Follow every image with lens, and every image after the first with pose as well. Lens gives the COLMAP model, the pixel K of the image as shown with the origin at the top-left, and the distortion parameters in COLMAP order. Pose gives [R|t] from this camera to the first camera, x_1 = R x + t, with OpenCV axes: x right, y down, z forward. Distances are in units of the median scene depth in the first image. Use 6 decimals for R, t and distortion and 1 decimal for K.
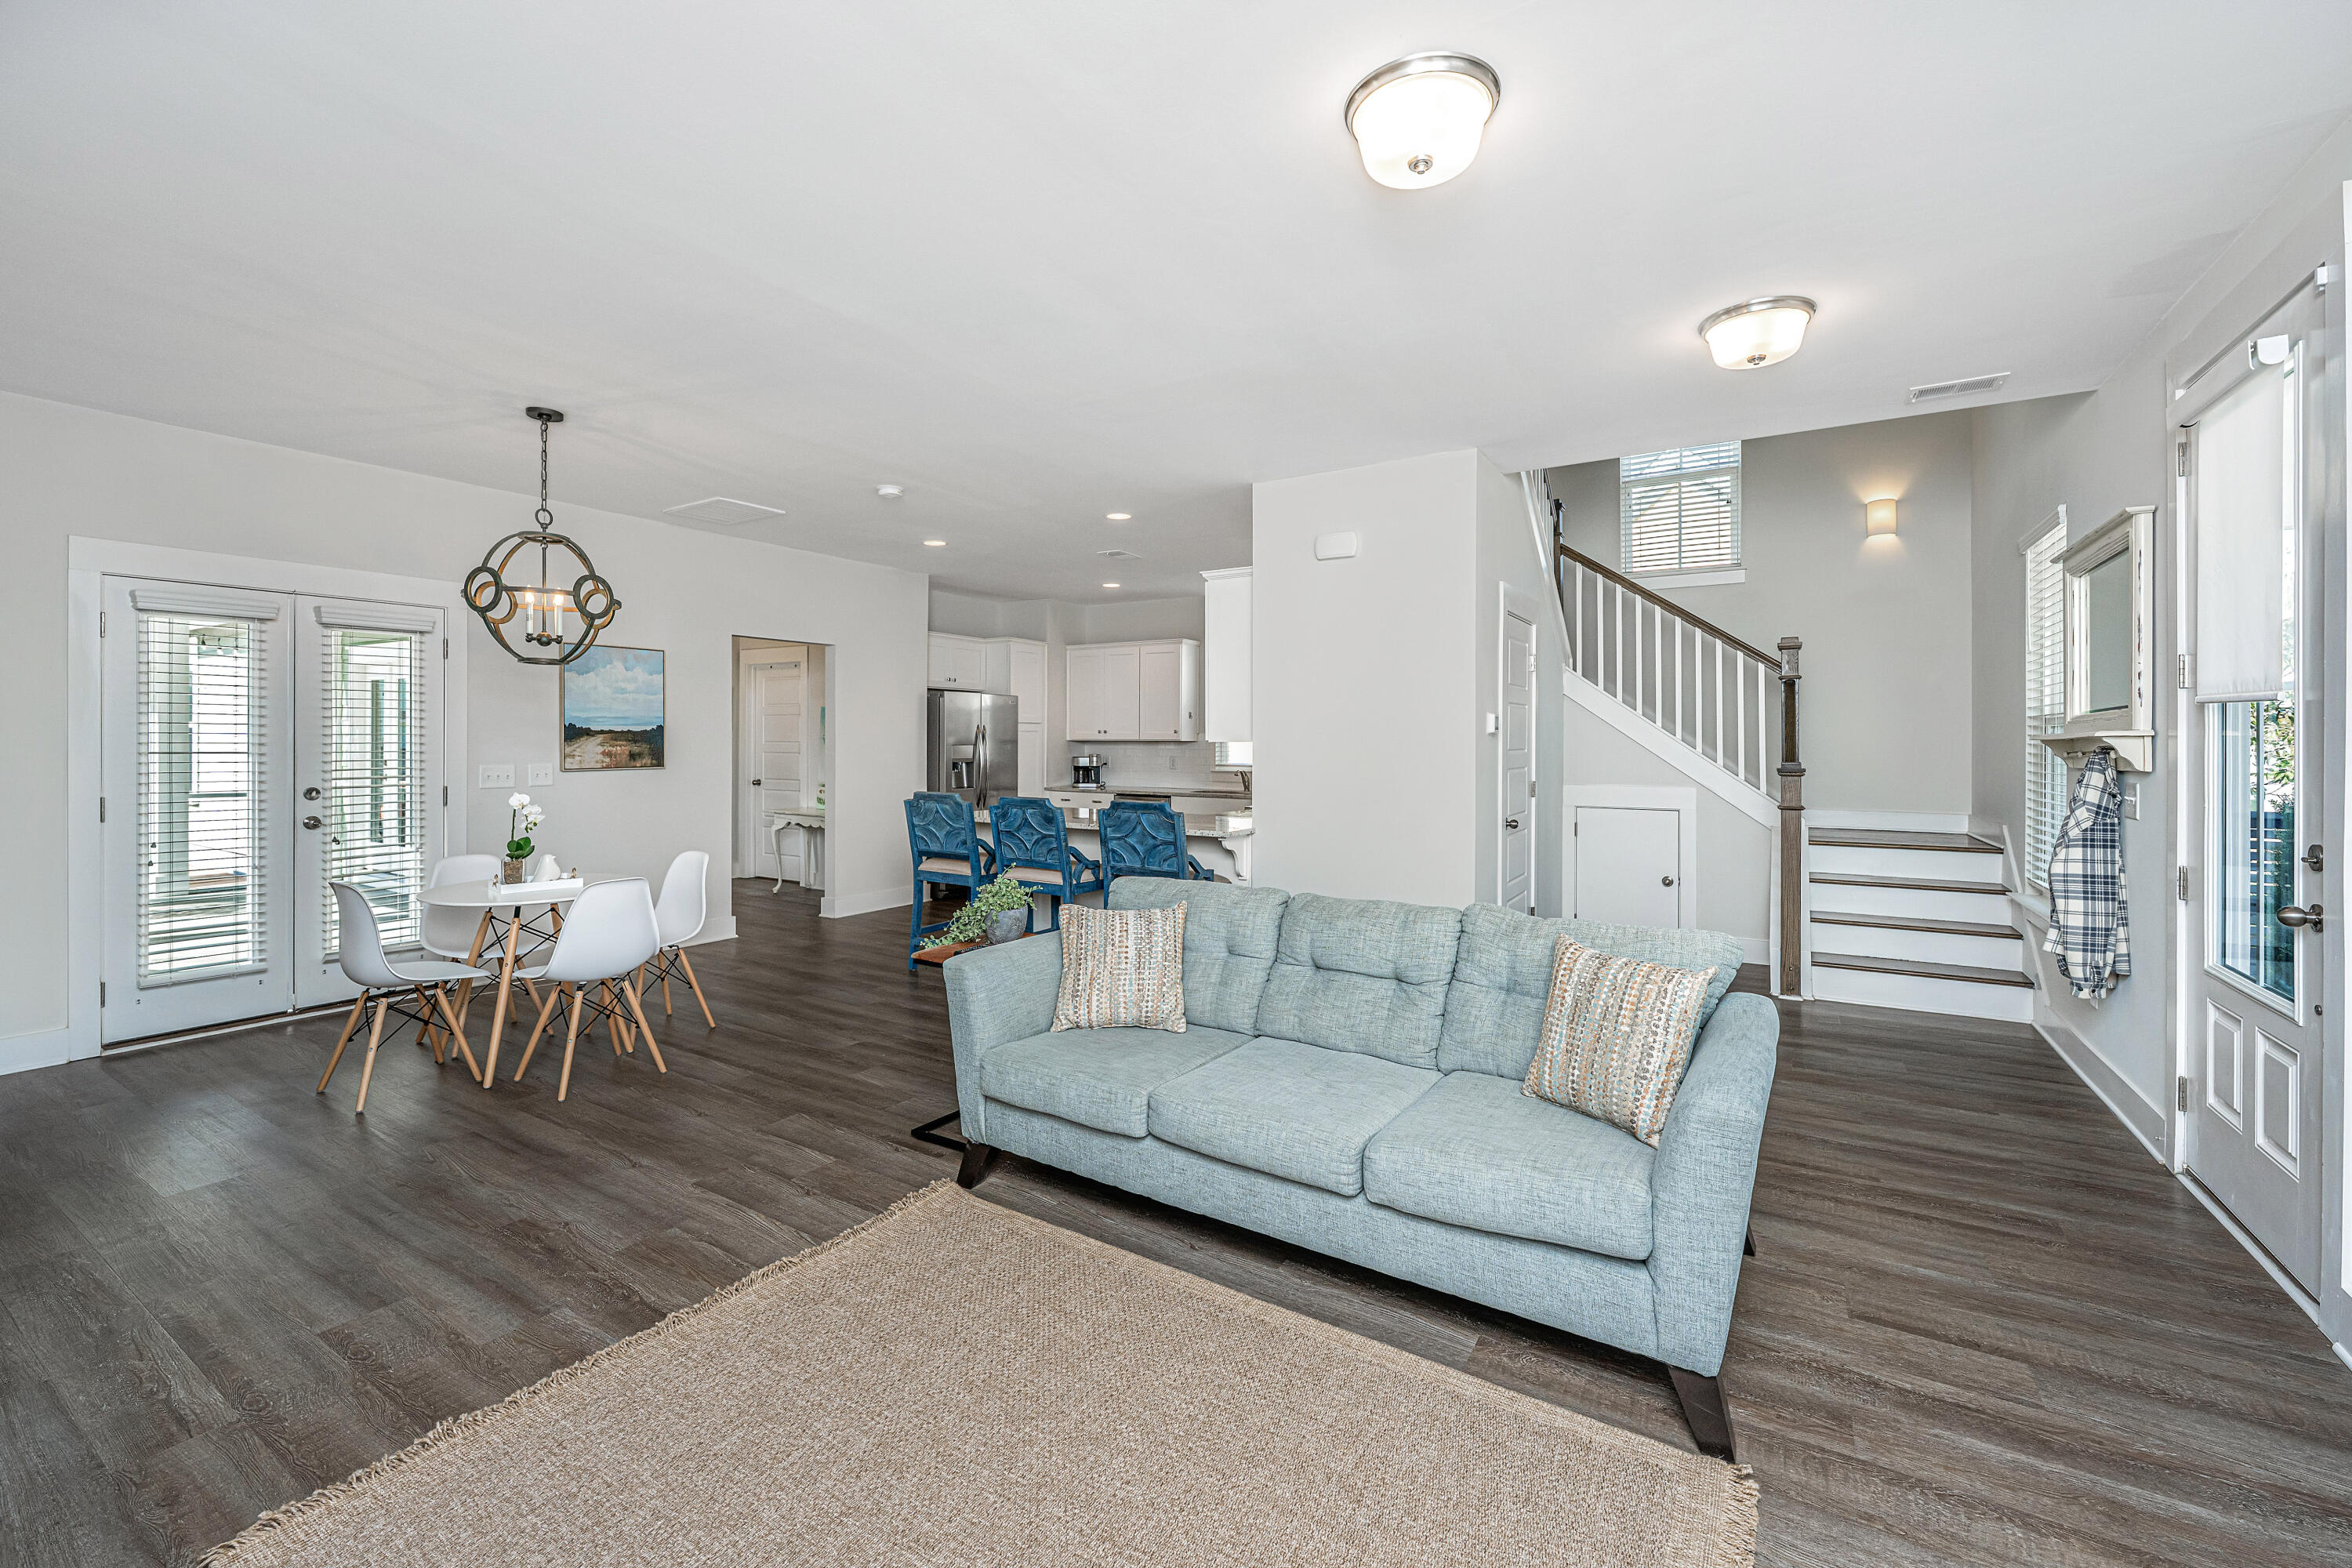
lens RADIAL K [[968.7, 0, 1183.4], [0, 968.7, 745.4], [0, 0, 1]] dist [0.001286, -0.000446]
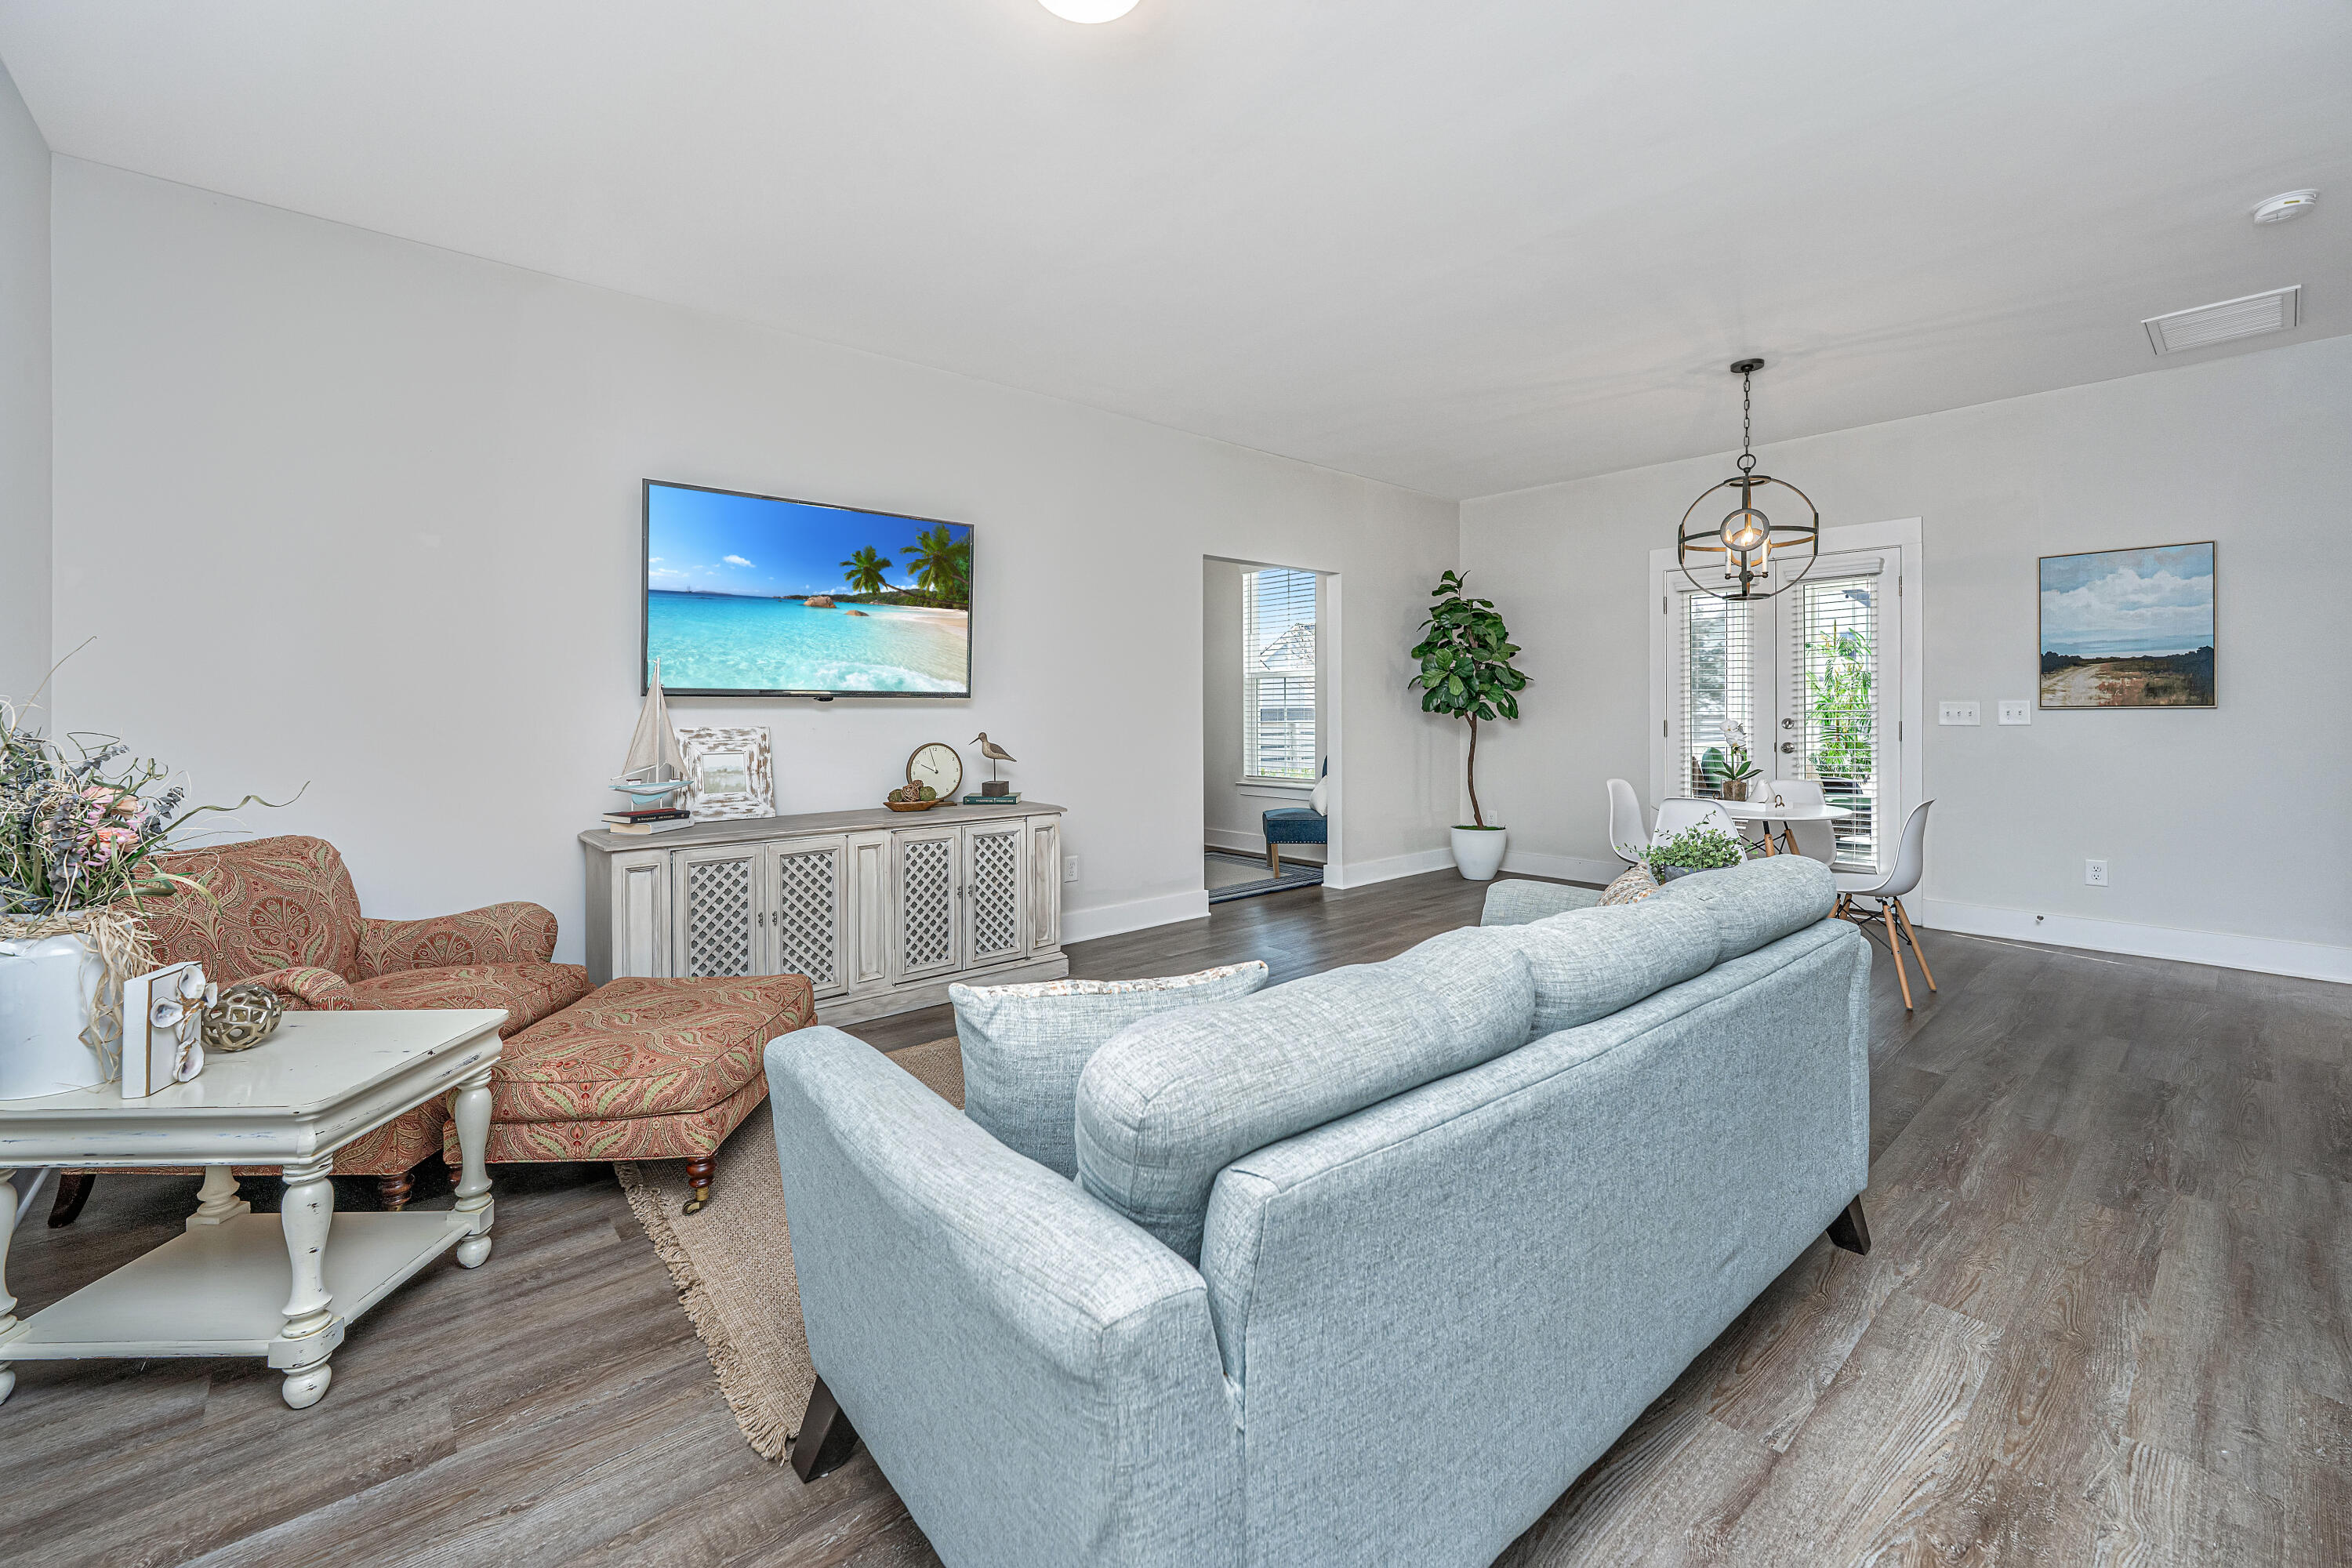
lens RADIAL K [[968.7, 0, 1182.8], [0, 968.7, 710.8], [0, 0, 1]] dist [0.001286, -0.000446]
pose [[-0.299377, 0.000082, -0.954135, 0.401989], [0.000724, 1.000000, -0.000141, 0.028122], [0.954135, -0.000733, -0.299377, 0.539054]]
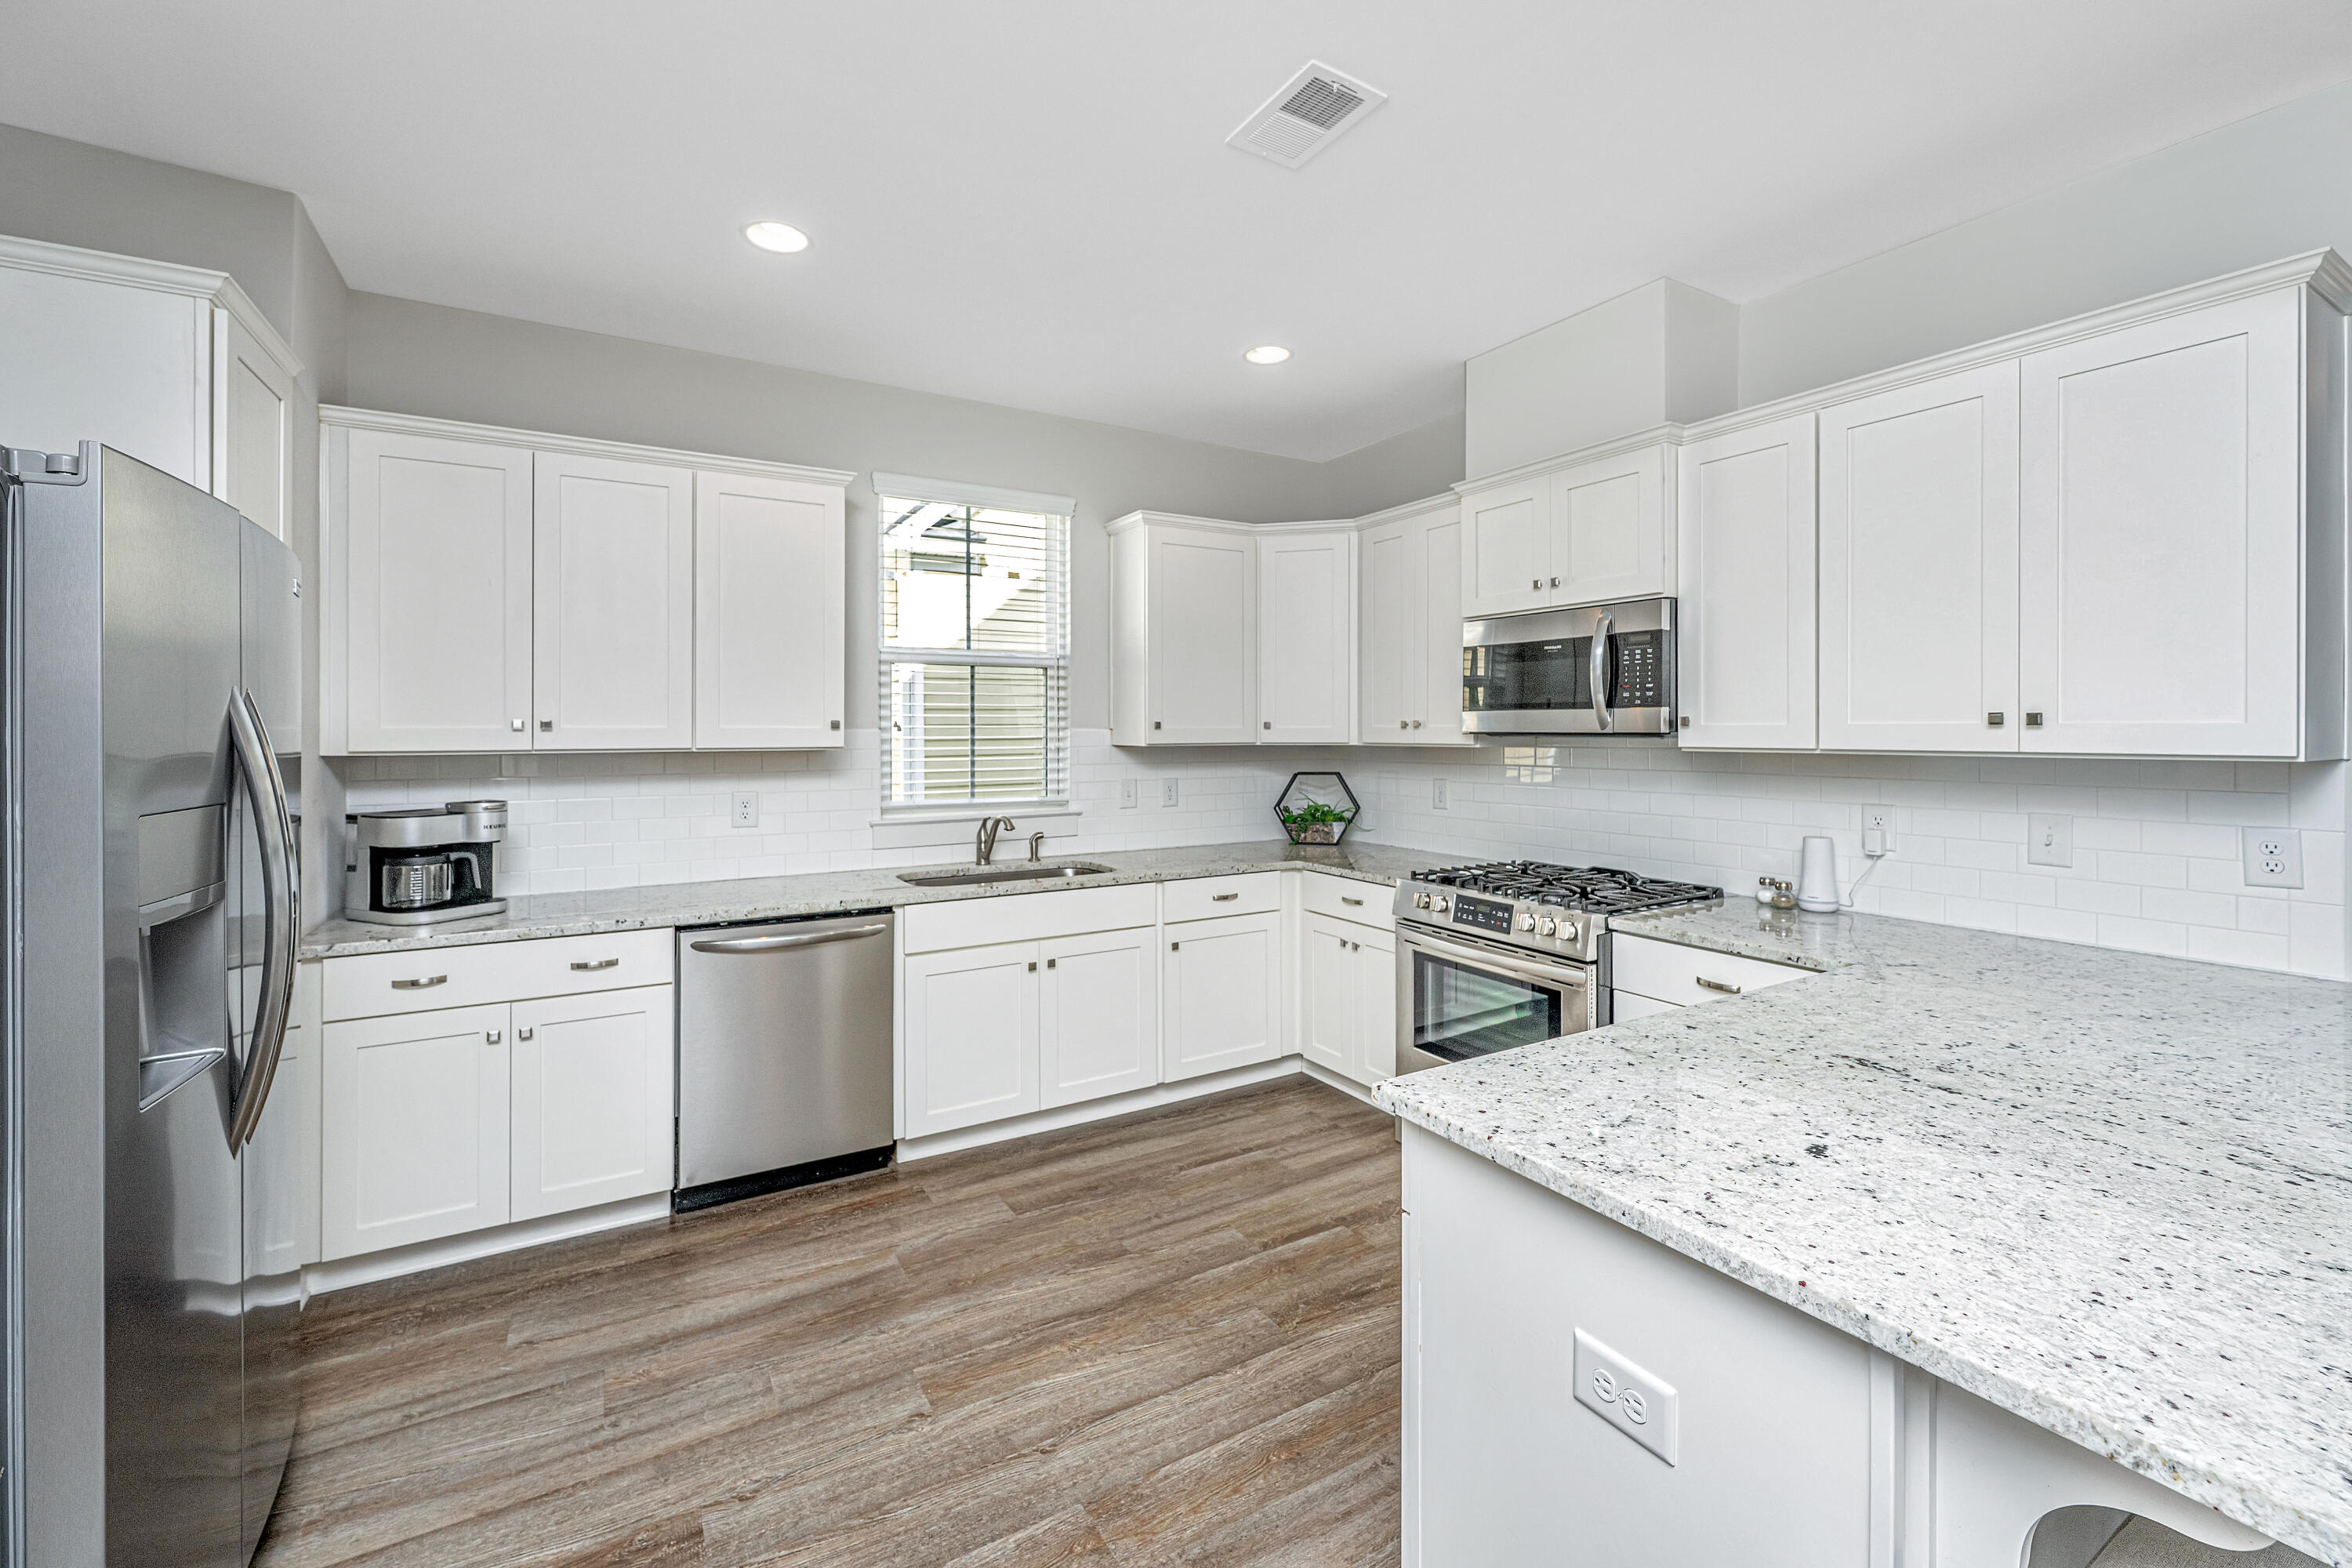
lens RADIAL K [[968.7, 0, 1190.9], [0, 968.7, 717.1], [0, 0, 1]] dist [0.001286, -0.000446]
pose [[0.461904, 0.005374, 0.886914, -0.439493], [0.011805, 0.999856, -0.012206, -0.017992], [-0.886851, 0.016108, 0.461774, 1.164727]]
